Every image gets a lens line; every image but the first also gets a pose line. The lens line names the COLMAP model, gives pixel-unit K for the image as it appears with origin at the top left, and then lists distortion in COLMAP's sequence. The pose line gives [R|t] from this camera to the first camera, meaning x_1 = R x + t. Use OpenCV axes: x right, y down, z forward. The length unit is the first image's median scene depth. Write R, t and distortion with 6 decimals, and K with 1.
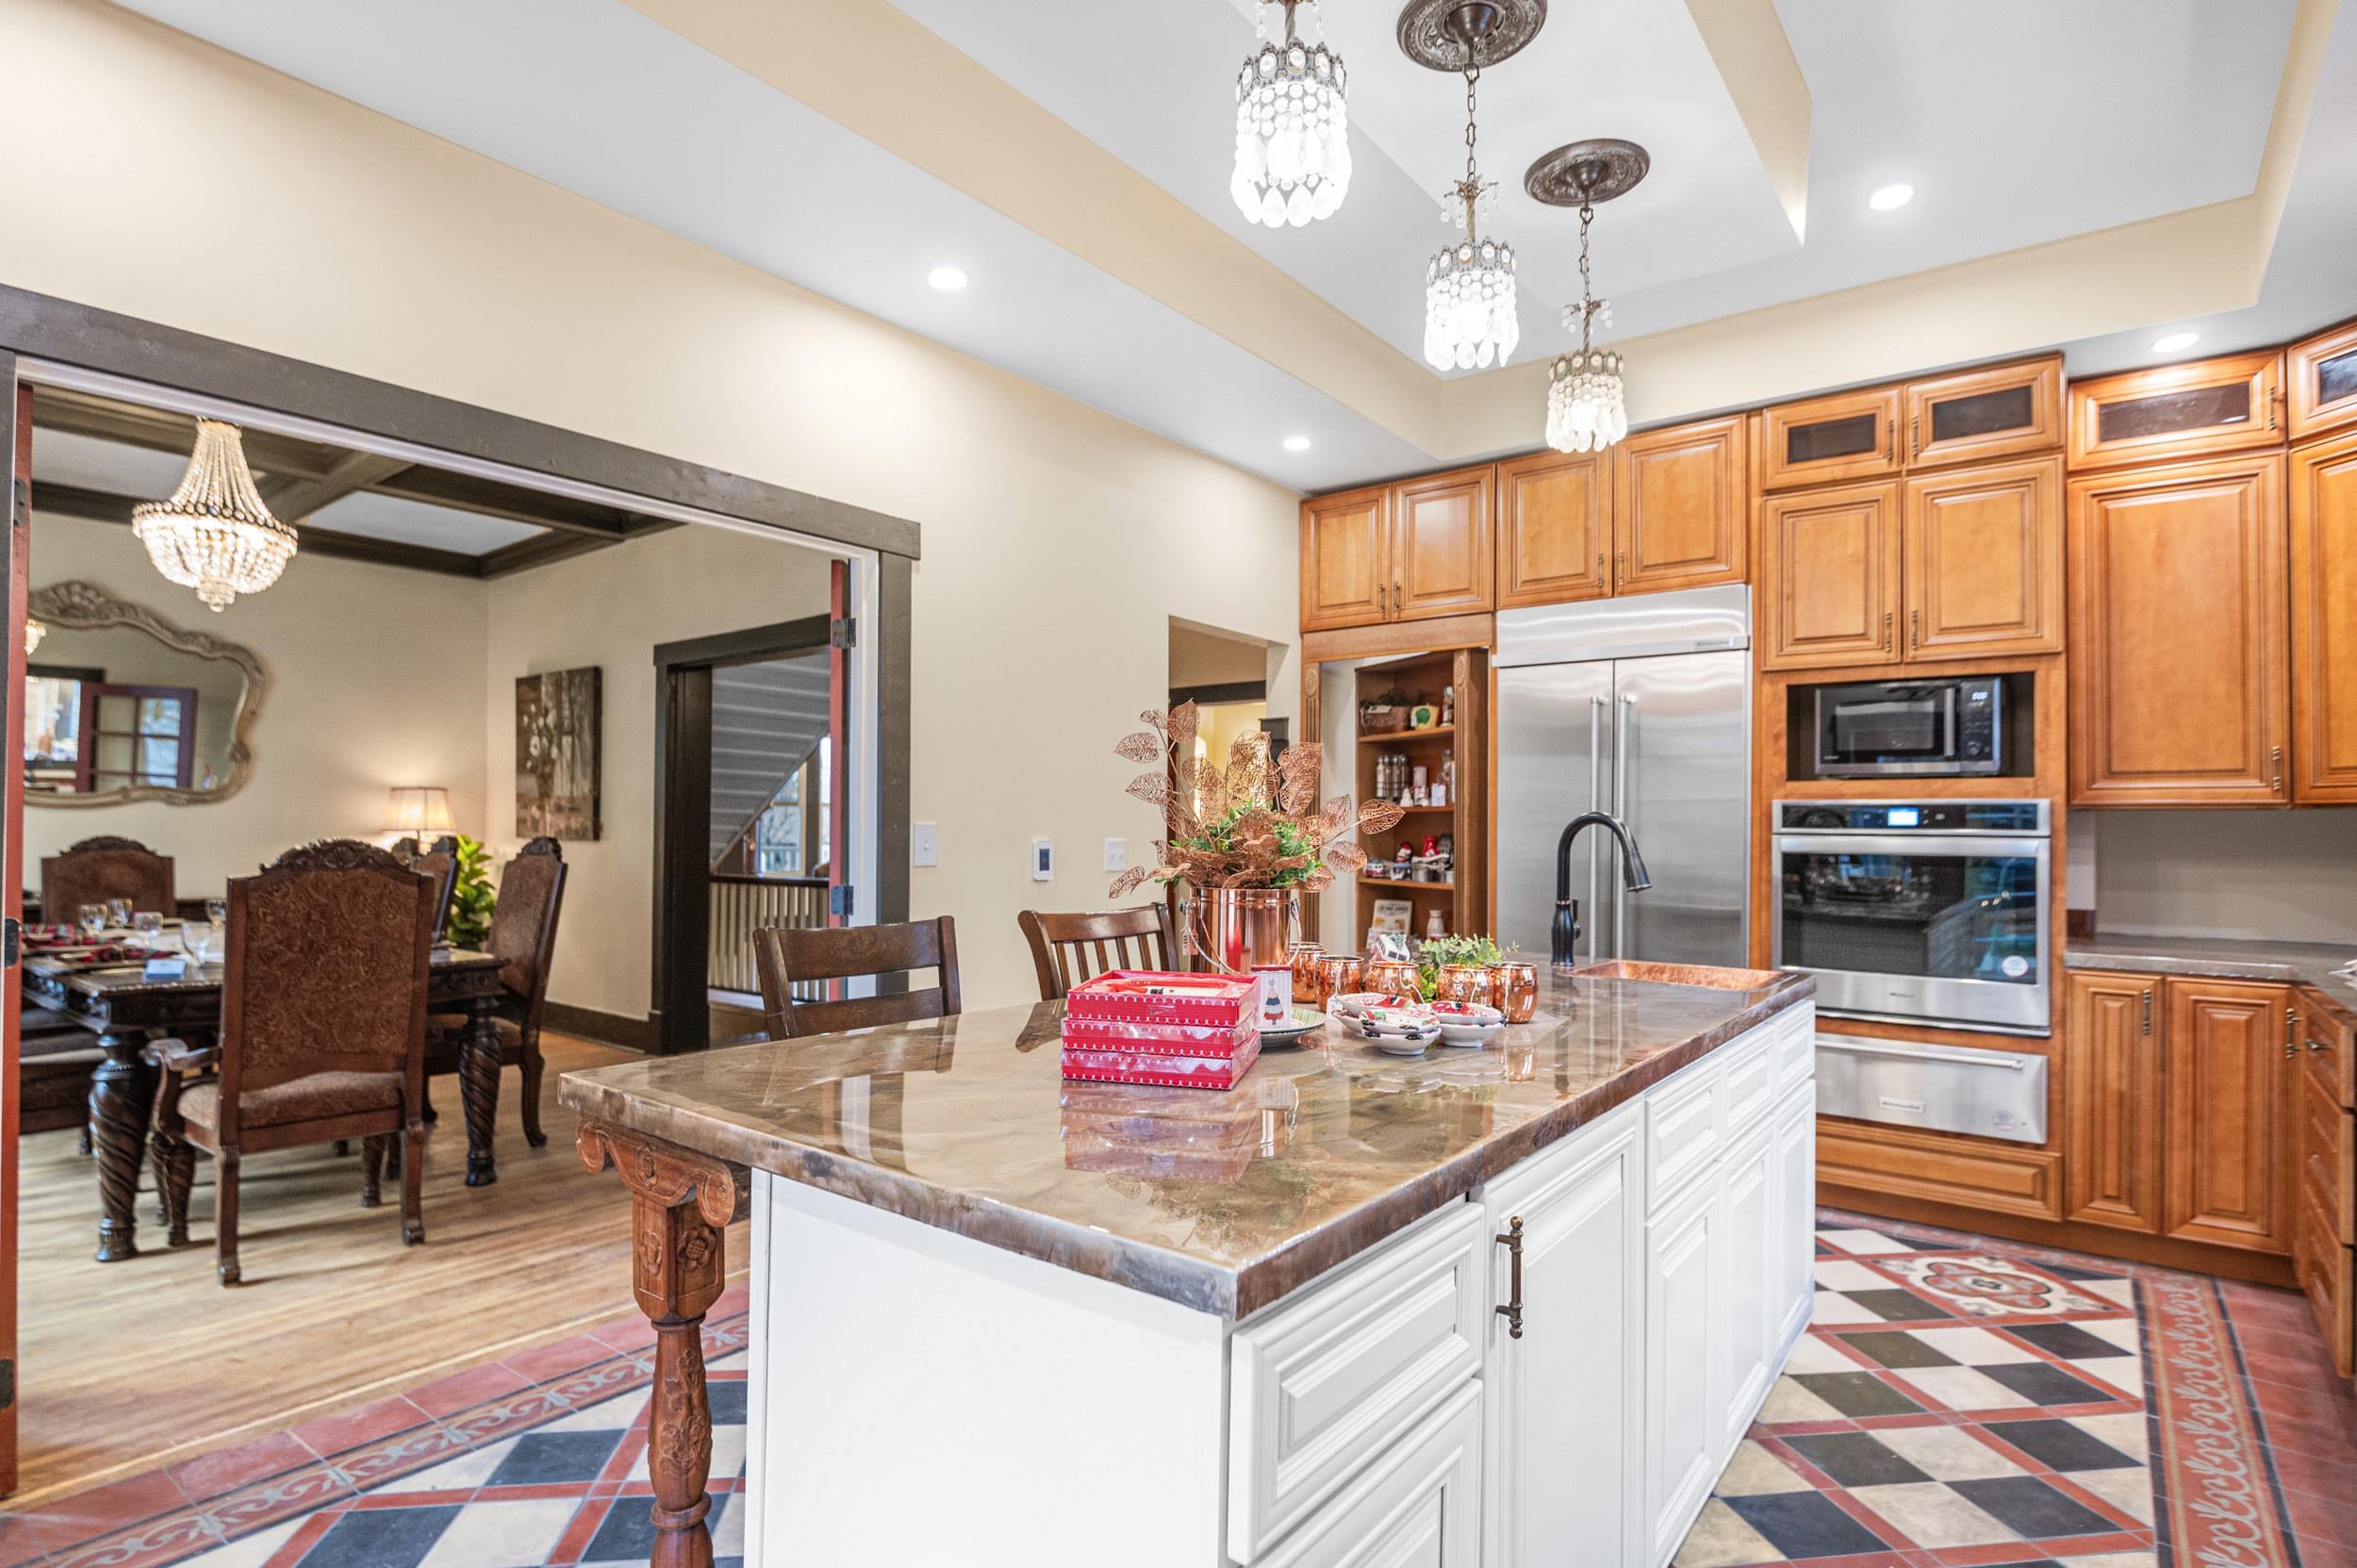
lens RADIAL K [[1192.2, 0, 1171.8], [0, 1192.2, 811.0], [0, 0, 1]] dist [0.000429, -0.007256]
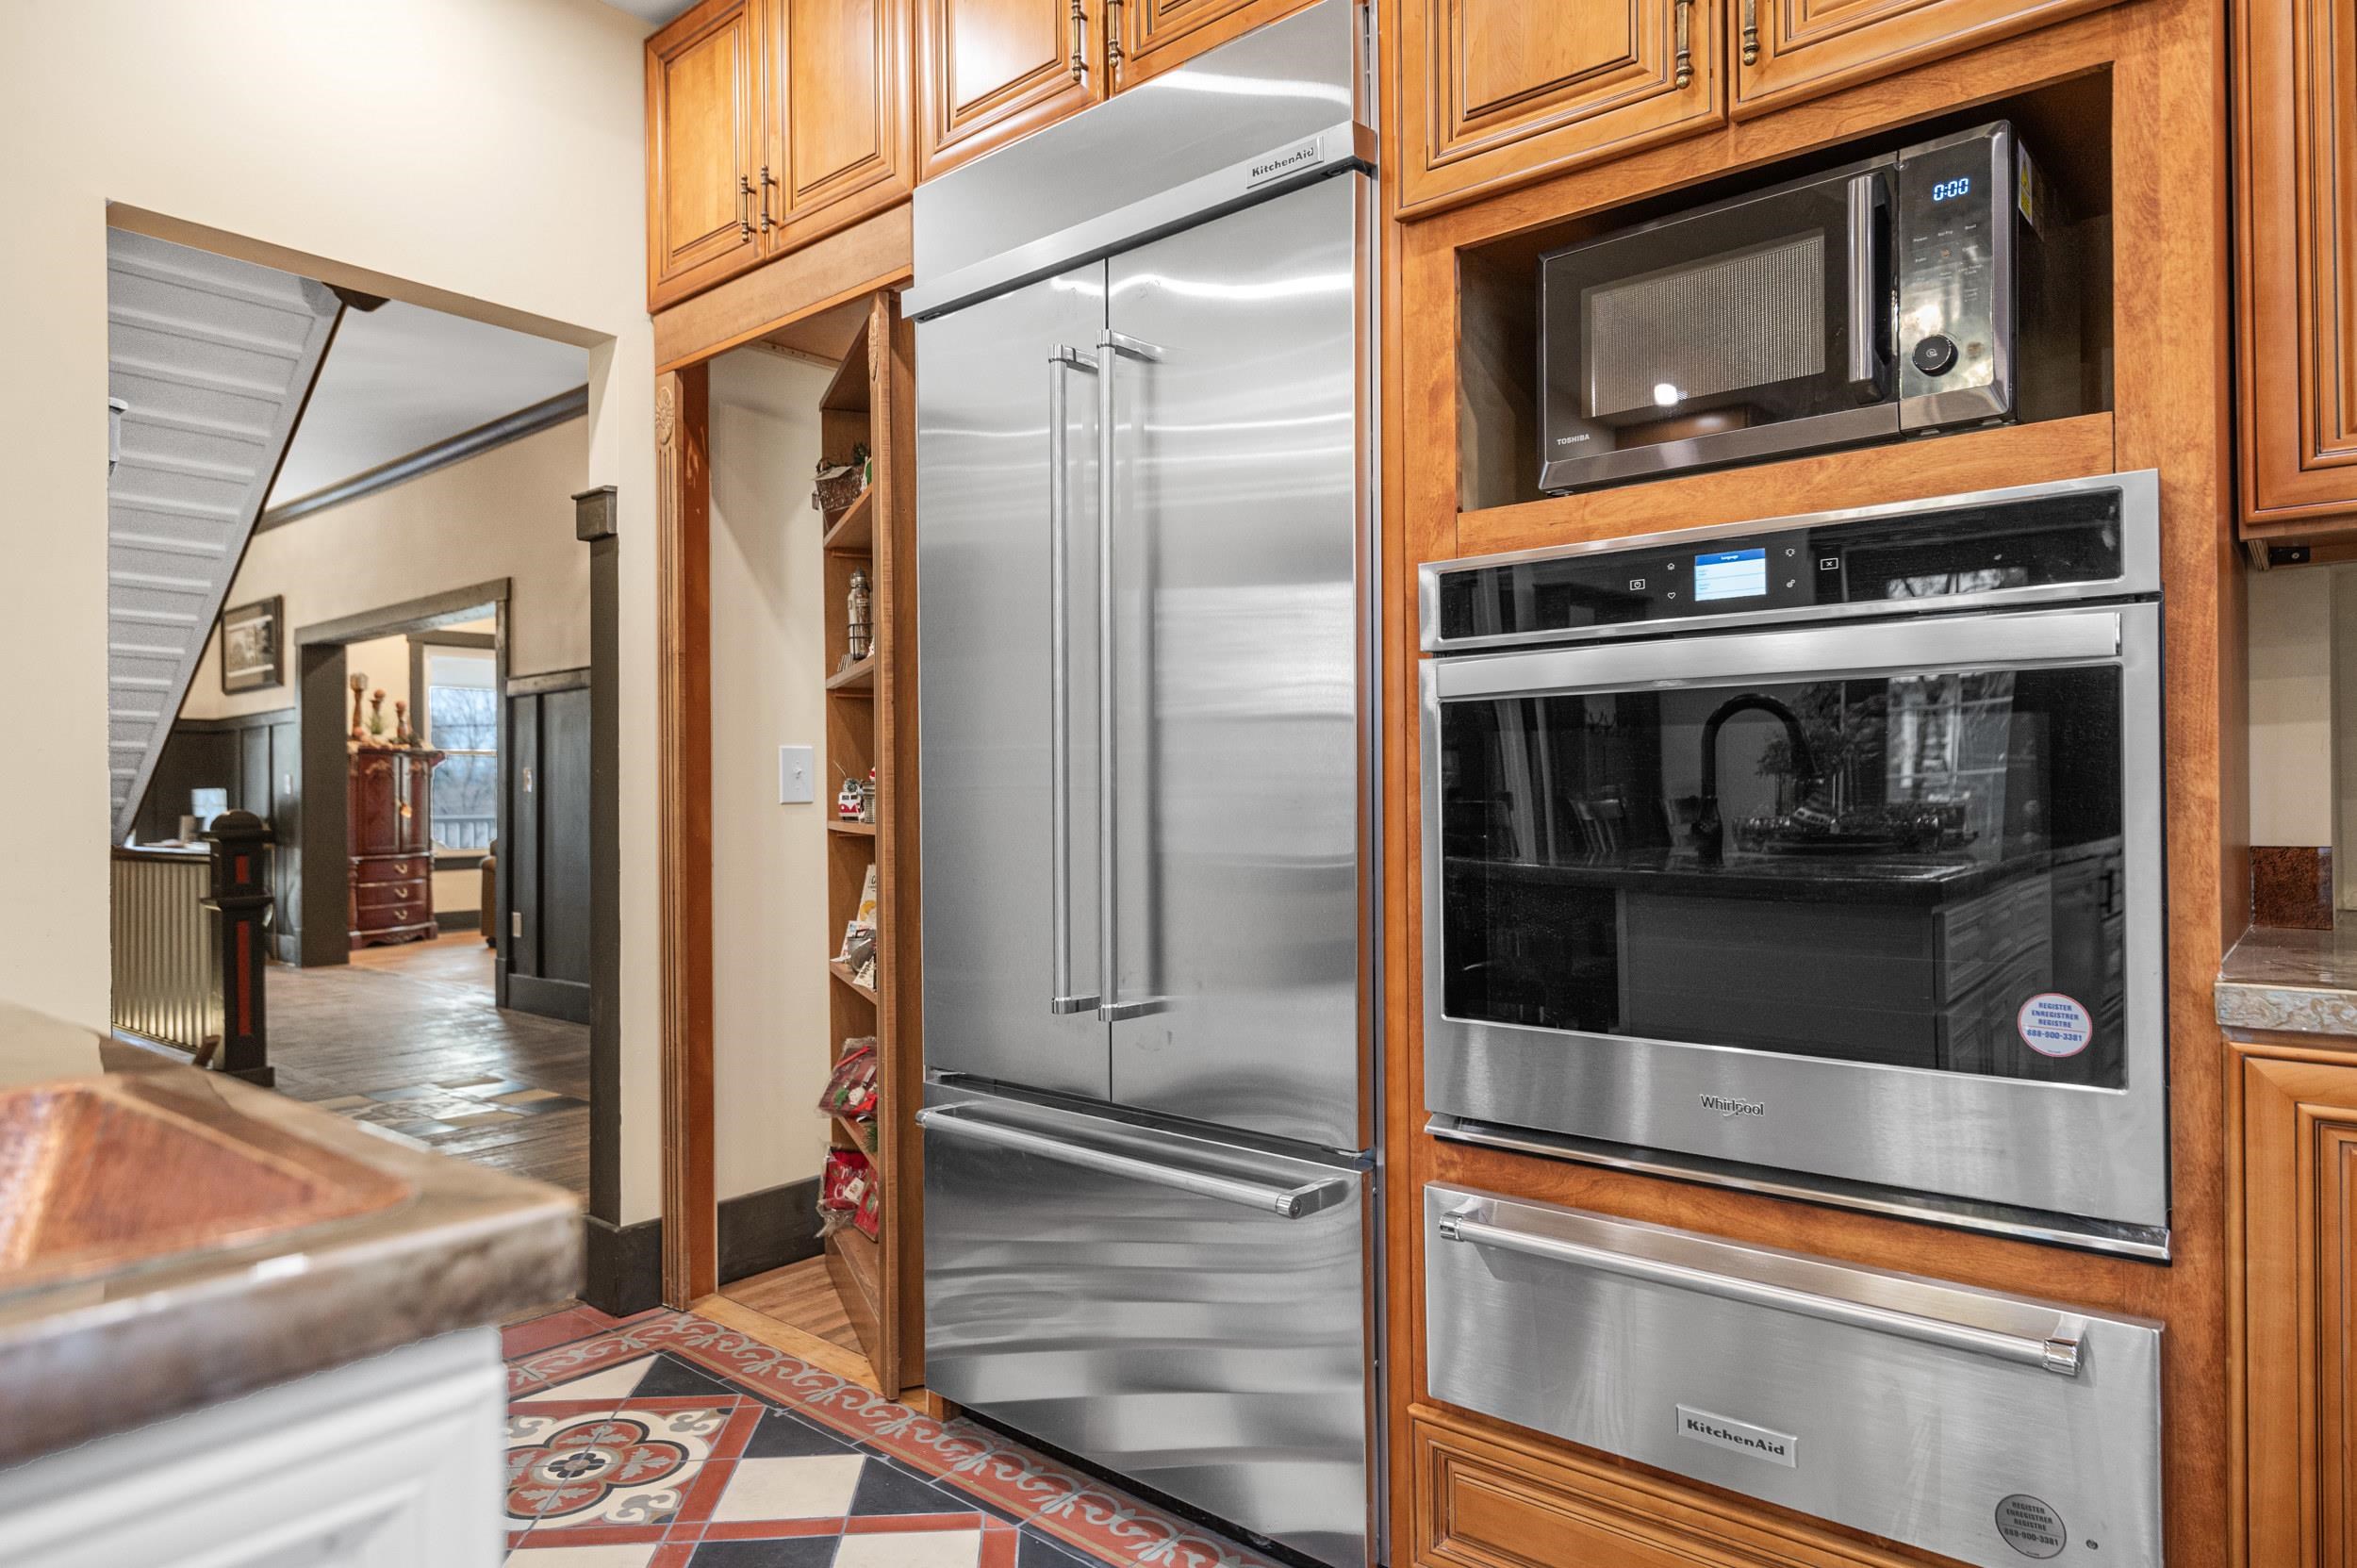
lens RADIAL K [[1398.6, 0, 1178.5], [0, 1398.6, 784.0], [0, 0, 1]] dist [0.005357, -0.000379]
pose [[0.998886, -0.011103, -0.045860, 0.485342], [0.011164, 0.999937, 0.001087, 0.063237], [0.045845, -0.001598, 0.998947, 0.609242]]
